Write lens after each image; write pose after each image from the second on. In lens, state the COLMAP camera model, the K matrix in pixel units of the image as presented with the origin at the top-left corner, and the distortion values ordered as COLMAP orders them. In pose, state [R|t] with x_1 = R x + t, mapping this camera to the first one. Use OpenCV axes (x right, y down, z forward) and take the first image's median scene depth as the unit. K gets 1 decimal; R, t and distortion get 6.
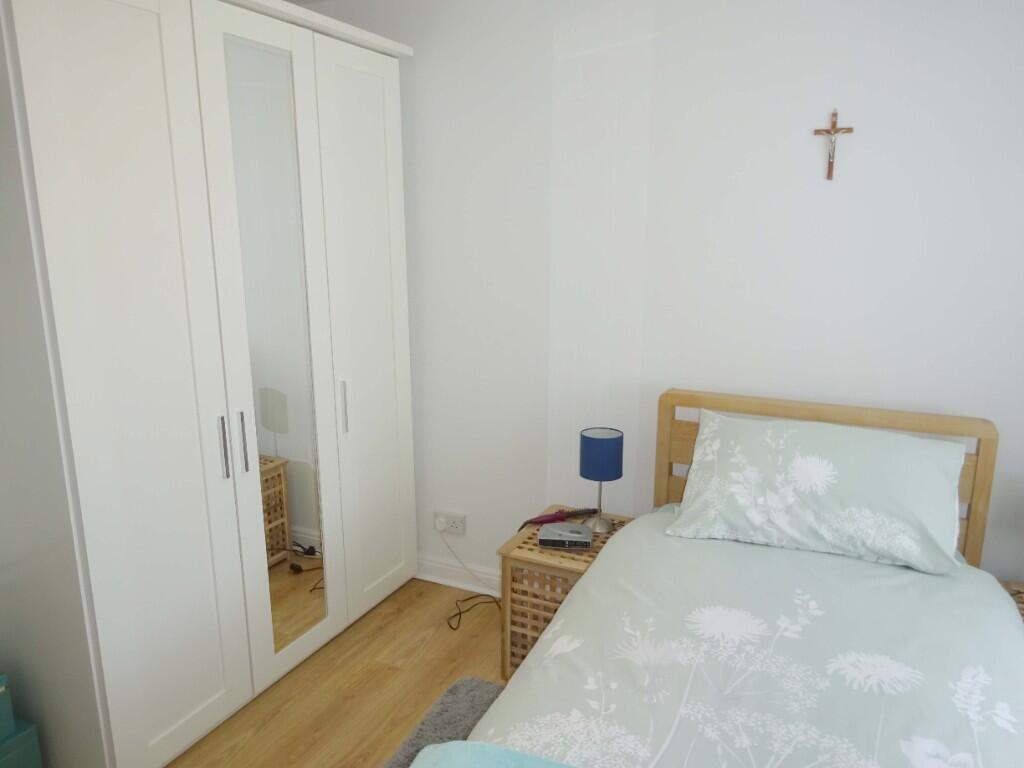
lens RADIAL K [[753.6, 0, 513.7], [0, 753.6, 388.6], [0, 0, 1]] dist [-0.004117, -0.007730]
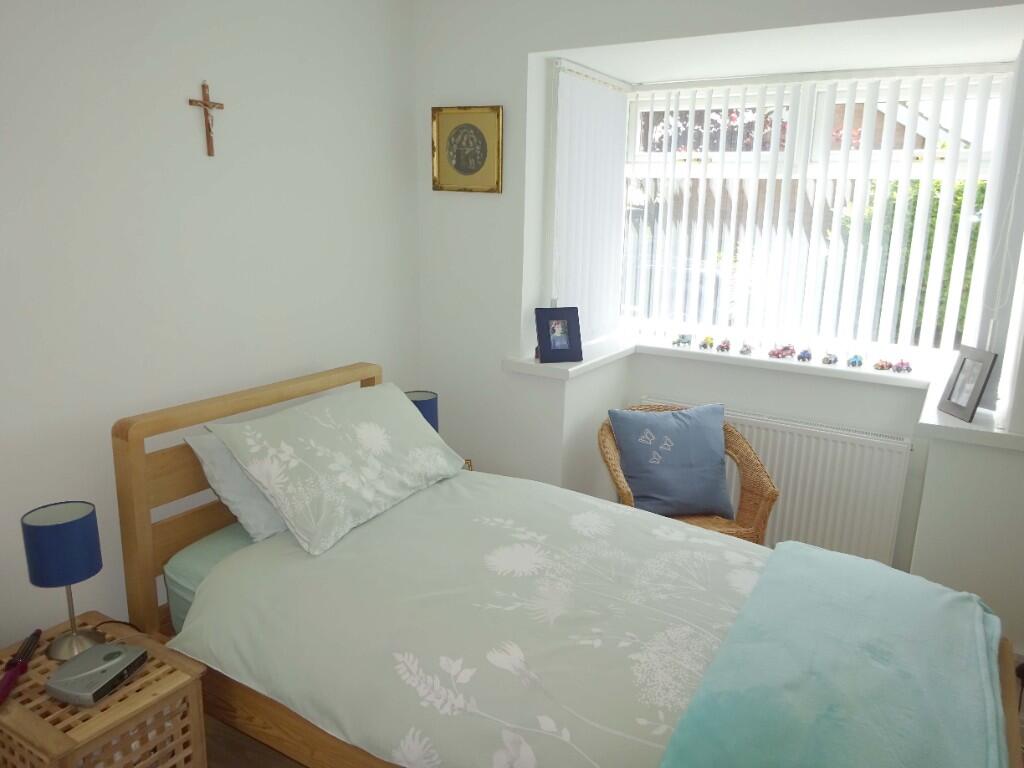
lens RADIAL K [[753.6, 0, 516.0], [0, 753.6, 381.0], [0, 0, 1]] dist [-0.004117, -0.007730]
pose [[0.086592, -0.223600, 0.970827, -0.638818], [0.193494, 0.959705, 0.203780, -0.151219], [-0.977273, 0.170203, 0.126368, 0.669958]]
